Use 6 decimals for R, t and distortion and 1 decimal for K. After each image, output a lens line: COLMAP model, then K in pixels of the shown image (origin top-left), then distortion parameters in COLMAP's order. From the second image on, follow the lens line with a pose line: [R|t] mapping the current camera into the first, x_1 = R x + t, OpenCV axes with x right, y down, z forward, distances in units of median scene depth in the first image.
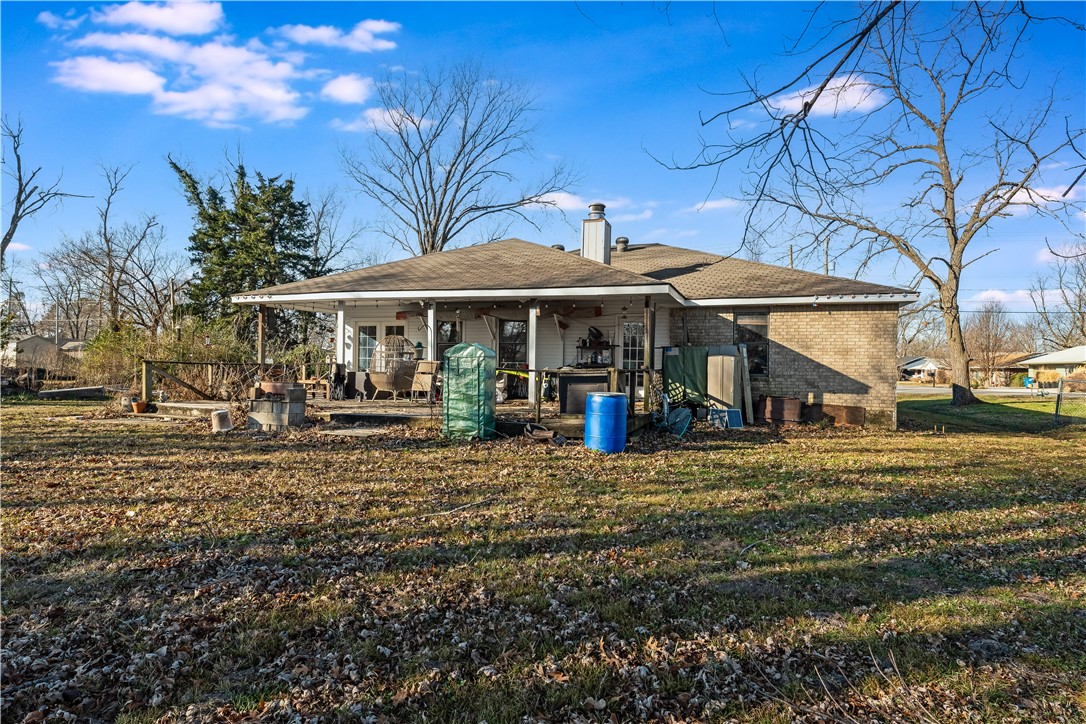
lens RADIAL K [[598.6, 0, 538.0], [0, 598.6, 366.5], [0, 0, 1]] dist [0.001339, -0.000694]
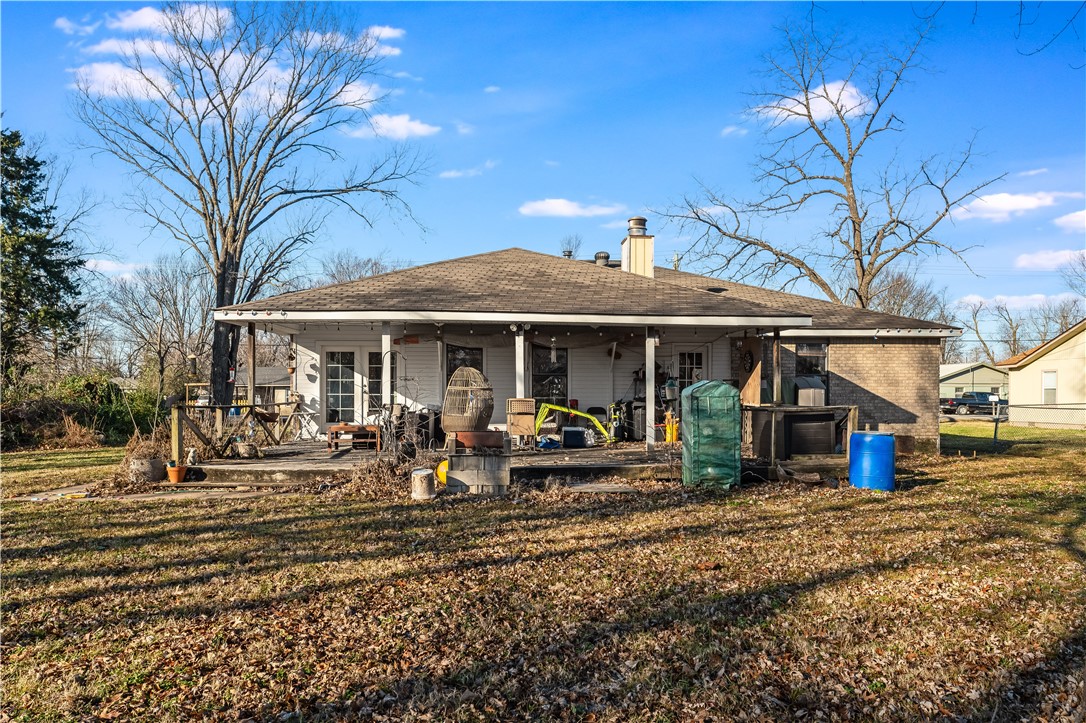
lens RADIAL K [[739.3, 0, 535.5], [0, 739.3, 391.9], [0, 0, 1]] dist [0.001938, 0.006830]
pose [[0.923182, -0.012984, 0.384143, -0.536535], [0.013896, 0.999903, 0.000401, -0.018074], [-0.384111, 0.004968, 0.923273, 0.053090]]
